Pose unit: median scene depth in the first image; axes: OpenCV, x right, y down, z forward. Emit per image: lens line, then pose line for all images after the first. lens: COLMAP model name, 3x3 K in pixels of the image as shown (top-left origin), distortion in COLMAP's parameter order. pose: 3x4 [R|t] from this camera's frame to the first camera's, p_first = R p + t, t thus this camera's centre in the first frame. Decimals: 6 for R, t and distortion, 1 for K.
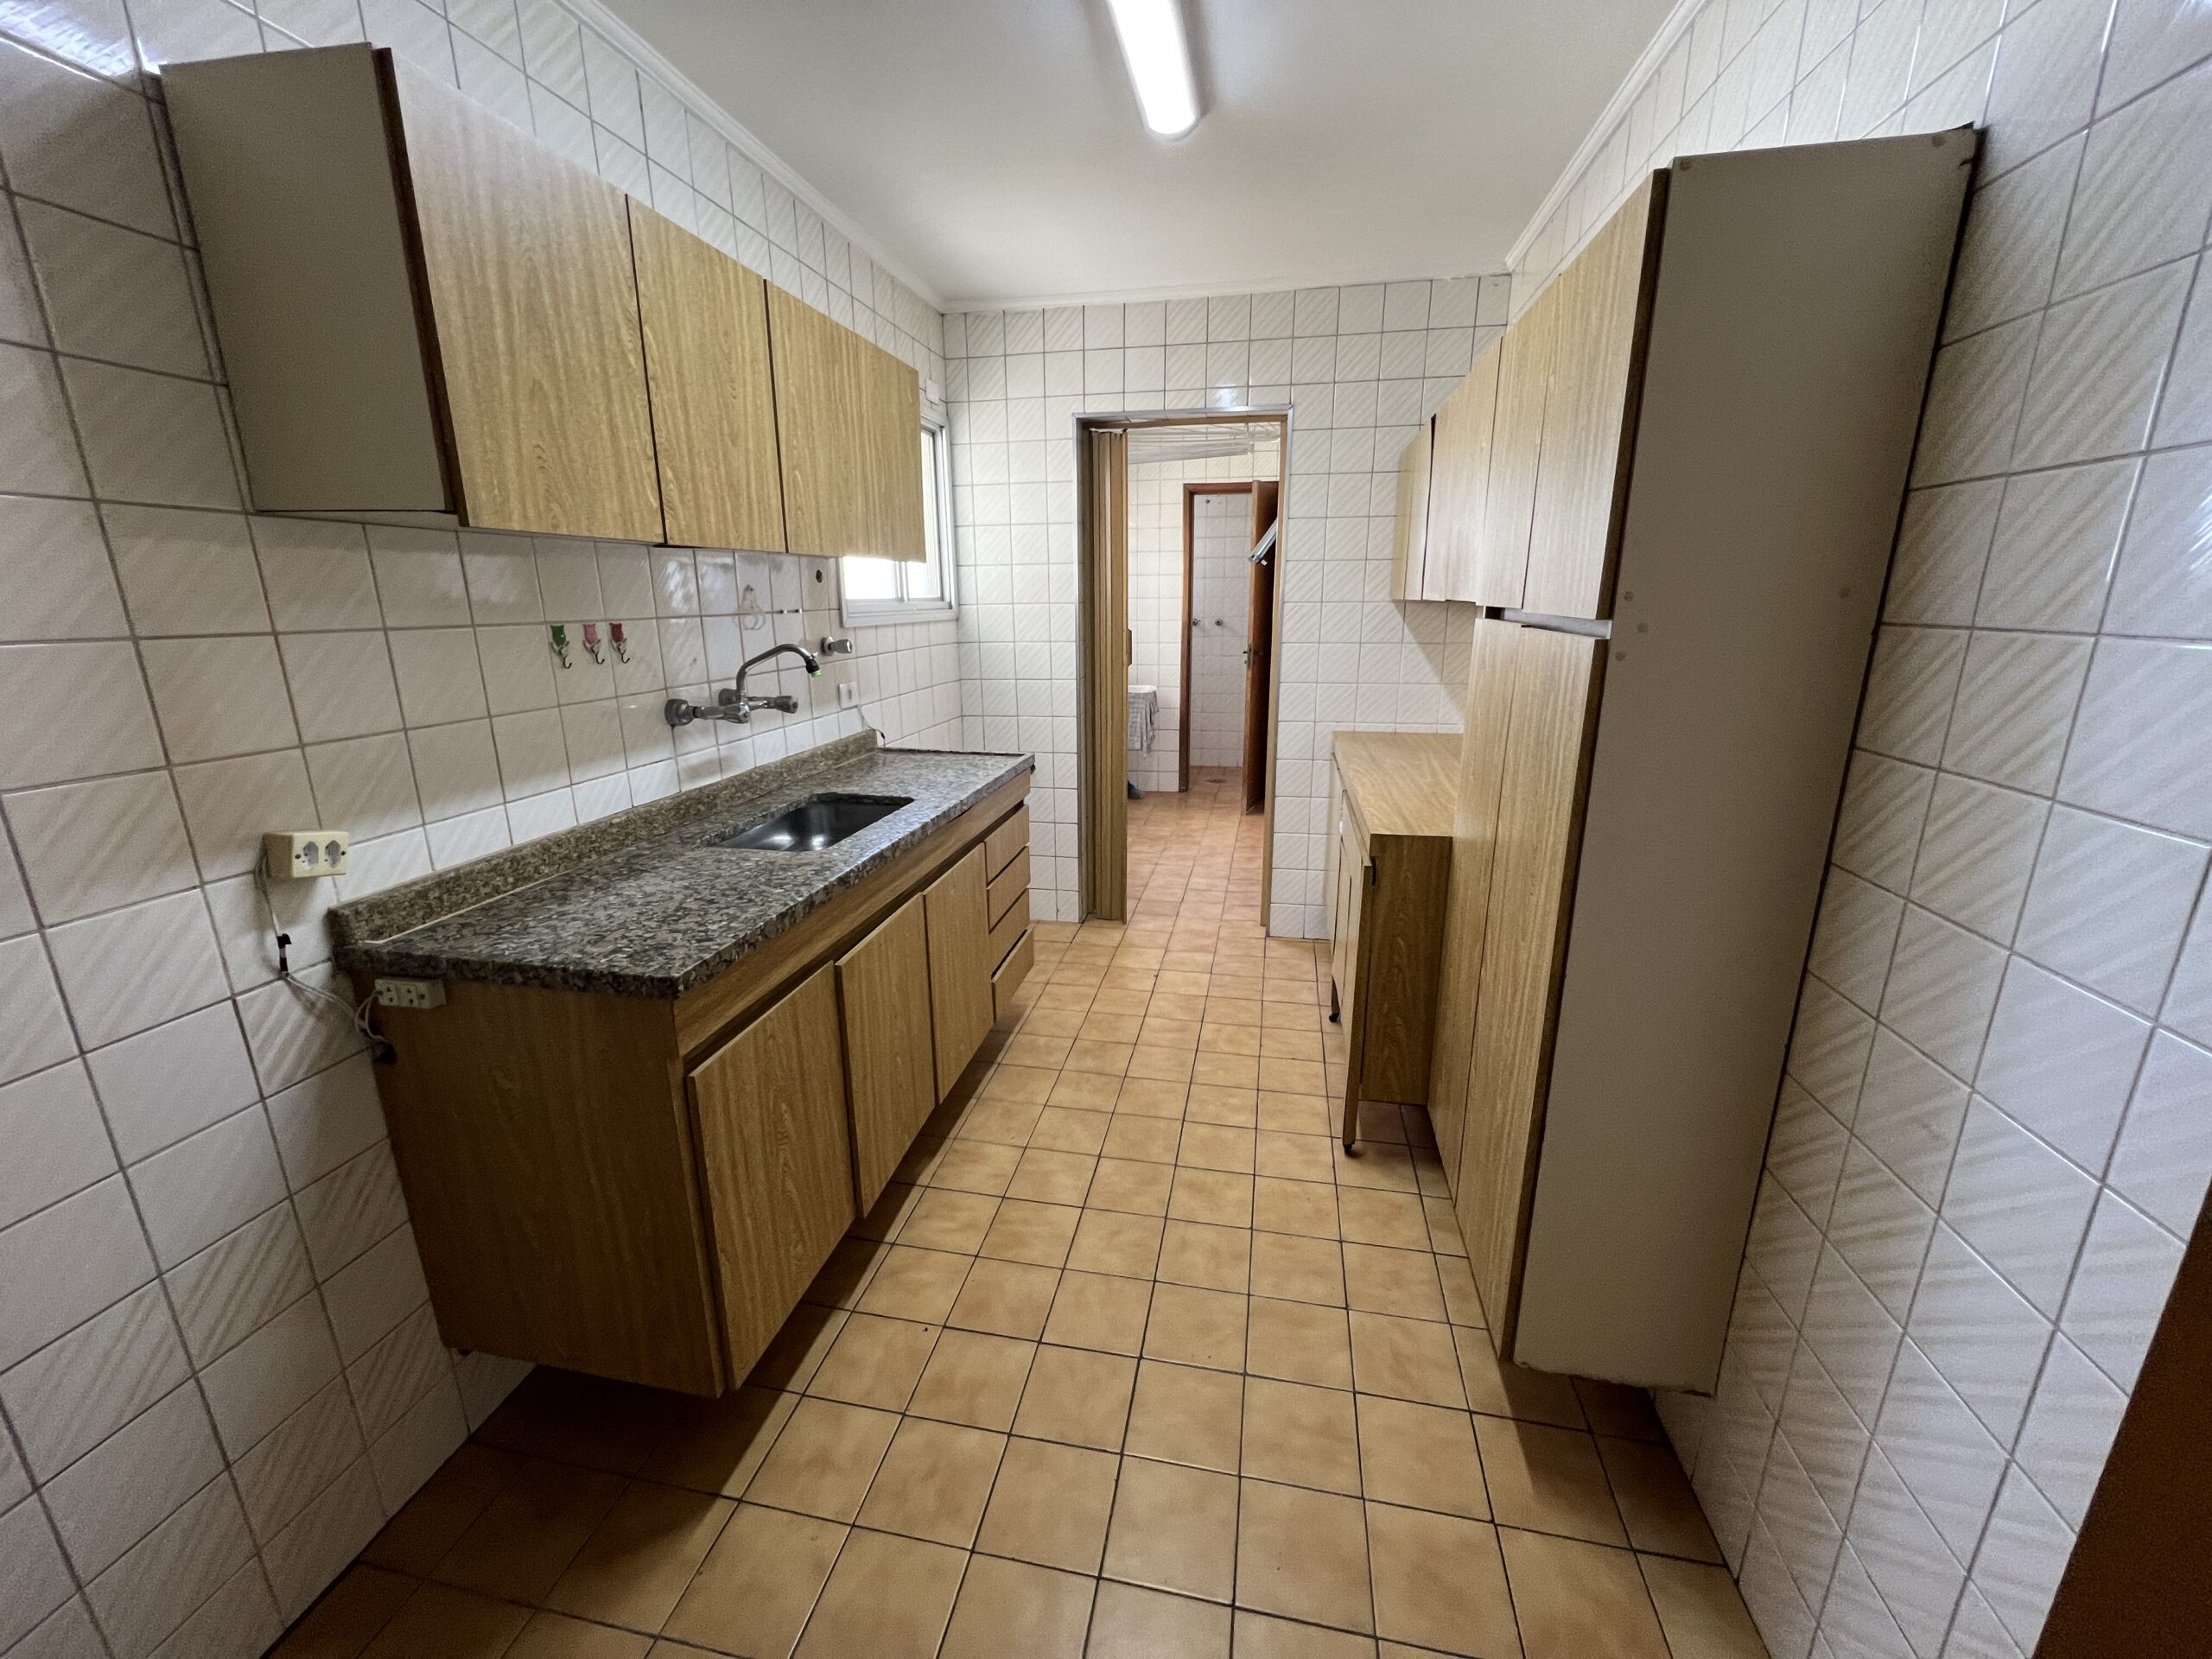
lens RADIAL K [[884.9, 0, 1106.0], [0, 884.9, 829.5], [0, 0, 1]] dist [0.000501, 0.000048]
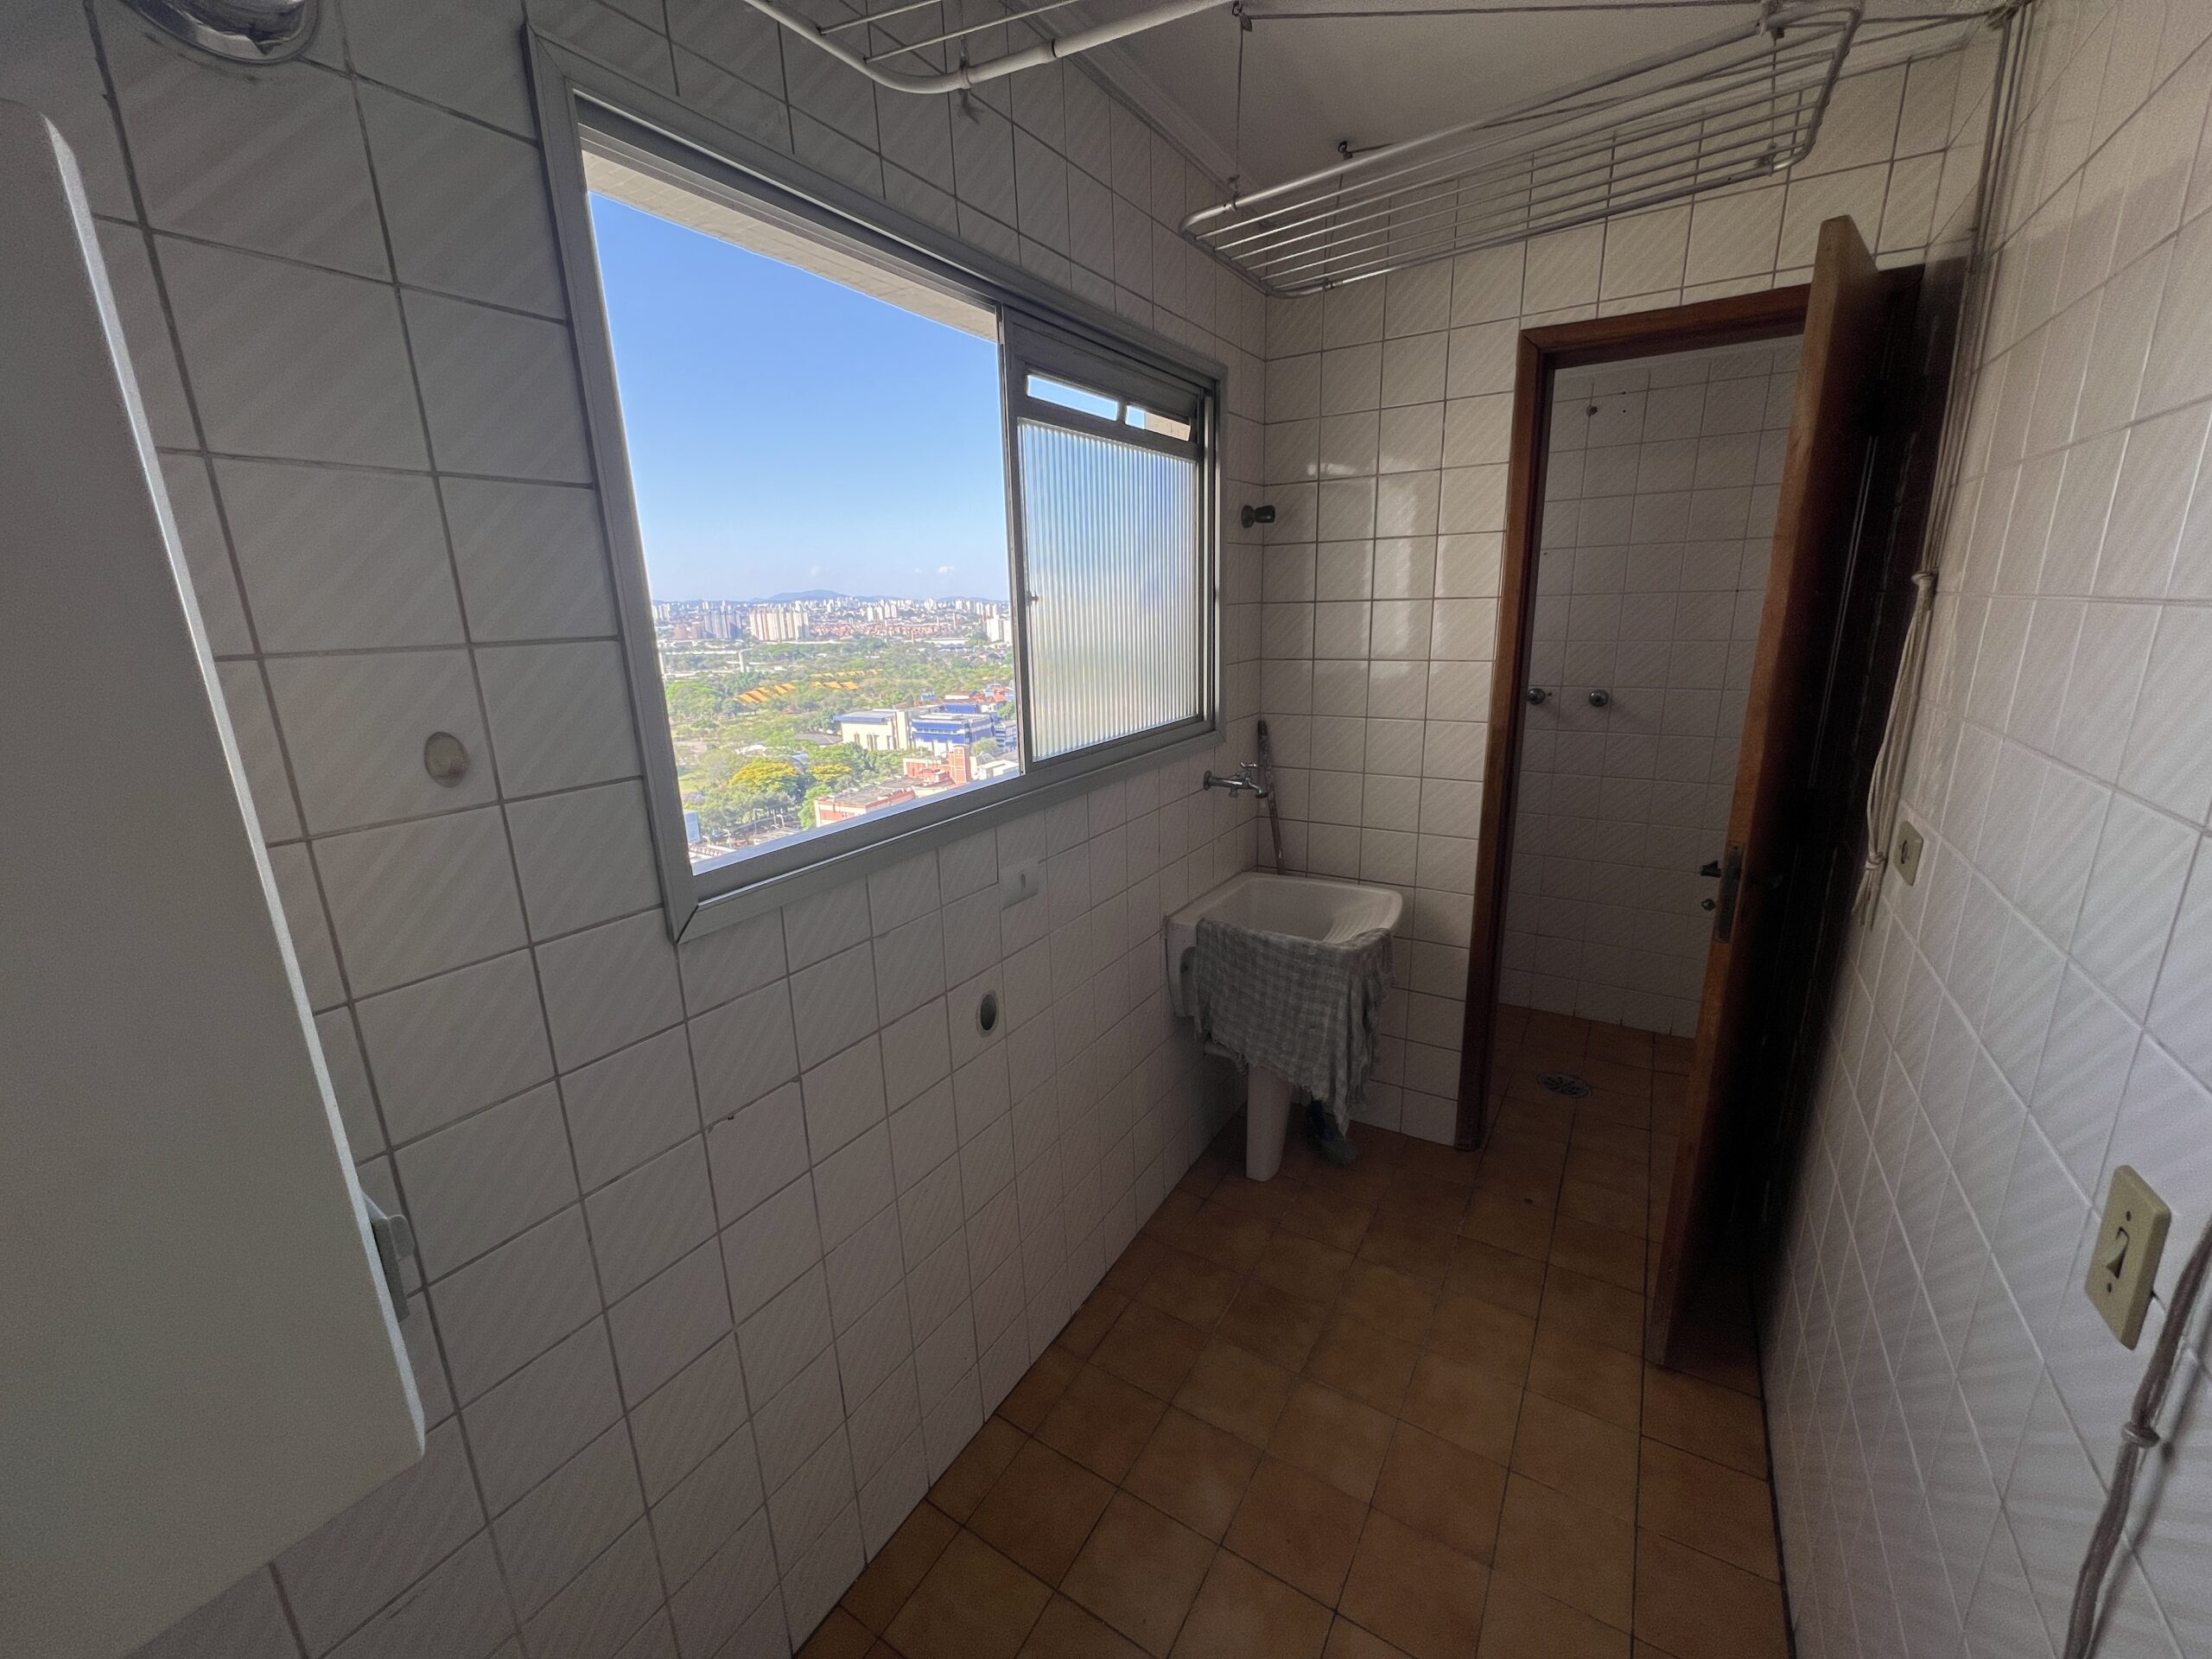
lens RADIAL K [[884.9, 0, 1106.0], [0, 884.9, 829.5], [0, 0, 1]] dist [0.000501, 0.000048]
pose [[0.932657, 0.067170, -0.354455, 0.068695], [-0.067516, 0.997653, 0.011406, -0.181924], [0.354389, 0.013294, 0.935003, 0.594665]]
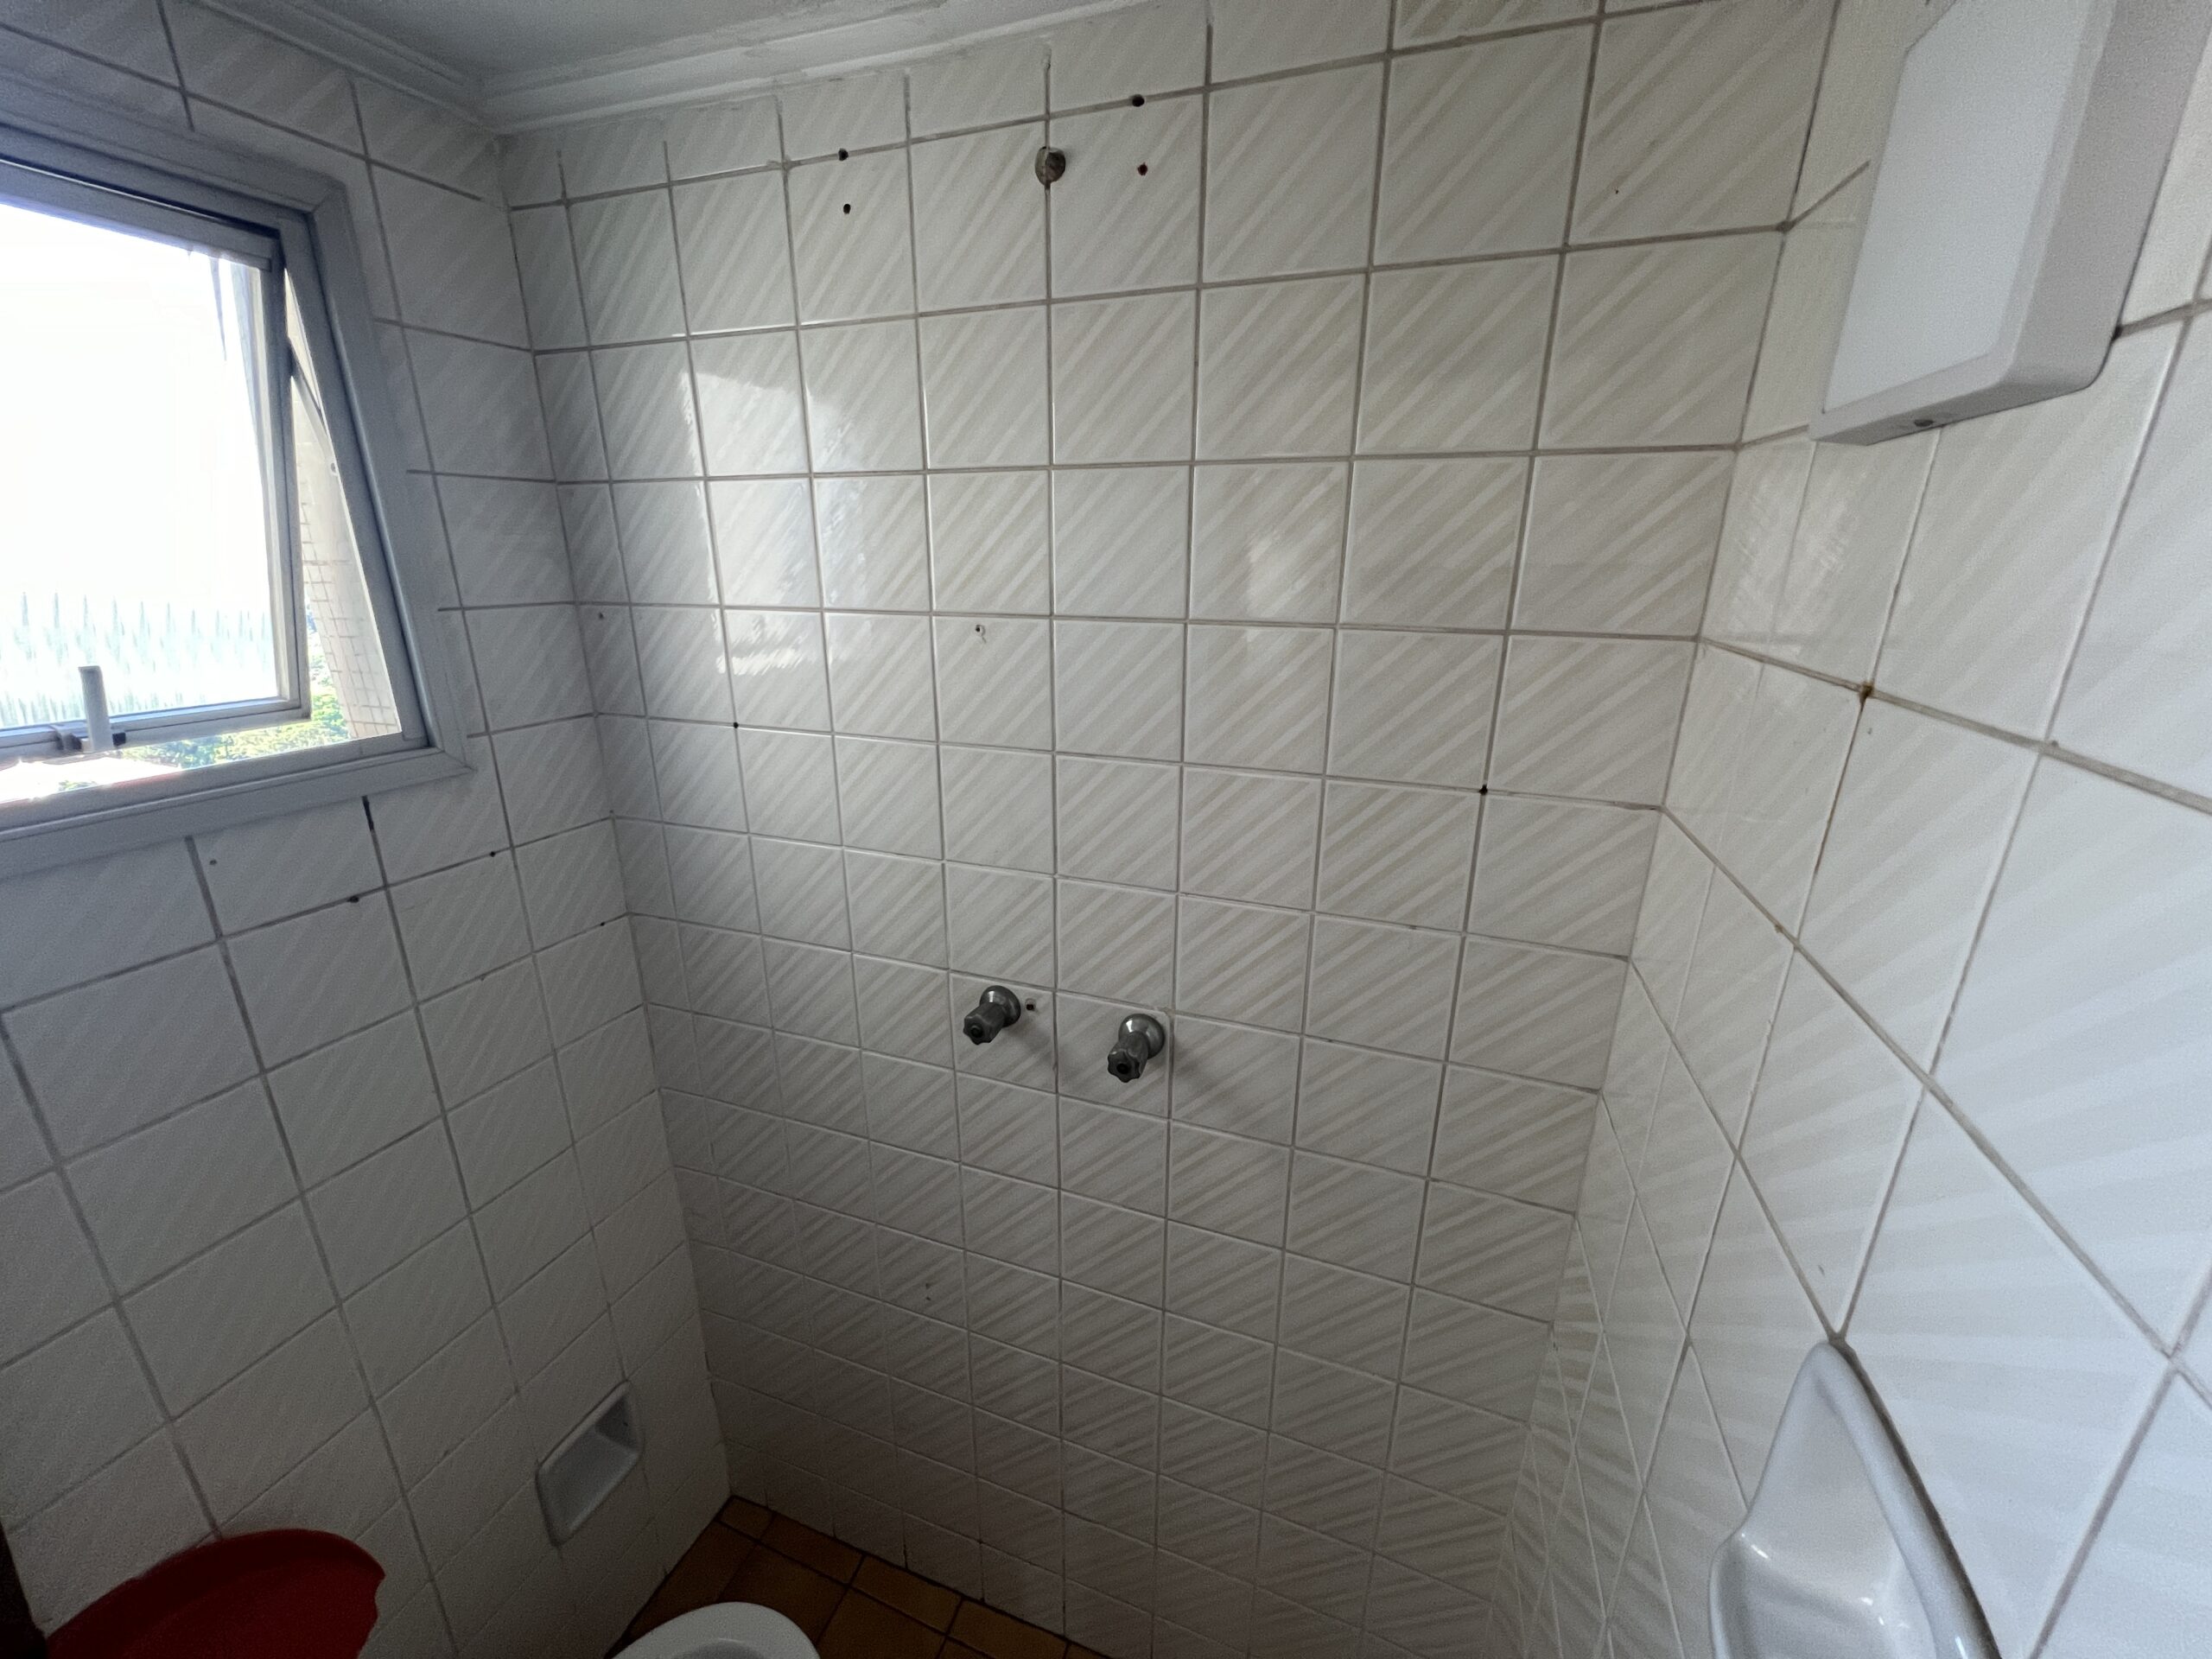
lens RADIAL K [[884.9, 0, 1106.0], [0, 884.9, 829.5], [0, 0, 1]] dist [0.000501, 0.000048]
pose [[0.986850, 0.059058, -0.150466, 0.162014], [-0.051255, 0.997157, 0.055226, -0.318040], [0.153300, -0.046788, 0.987071, 0.976273]]
